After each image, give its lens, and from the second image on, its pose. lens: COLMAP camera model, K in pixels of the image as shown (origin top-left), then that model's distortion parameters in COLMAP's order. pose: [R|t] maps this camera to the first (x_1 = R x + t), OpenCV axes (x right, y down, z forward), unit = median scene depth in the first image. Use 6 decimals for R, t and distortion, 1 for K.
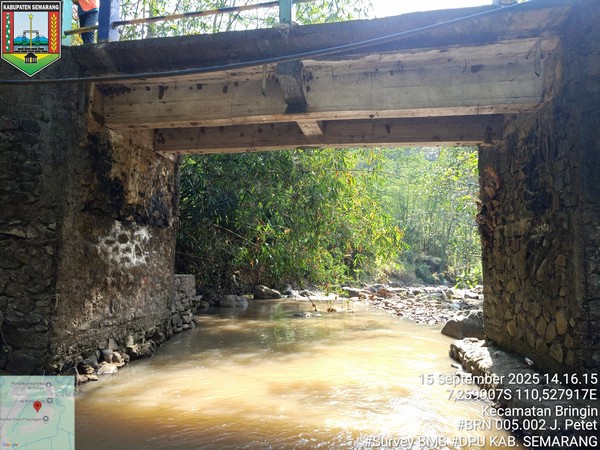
lens RADIAL K [[441.7, 0, 300.0], [0, 441.7, 225.0], [0, 0, 1]] dist [0.096526, -0.122517]
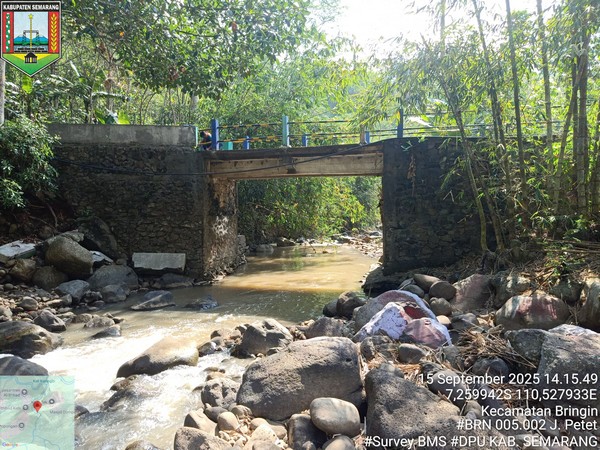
lens RADIAL K [[441.7, 0, 300.0], [0, 441.7, 225.0], [0, 0, 1]] dist [0.096526, -0.122517]
pose [[0.998243, -0.034358, -0.048279, 0.113004], [0.040044, 0.991695, 0.122223, -0.203116], [0.043678, -0.123941, 0.991328, -1.126625]]
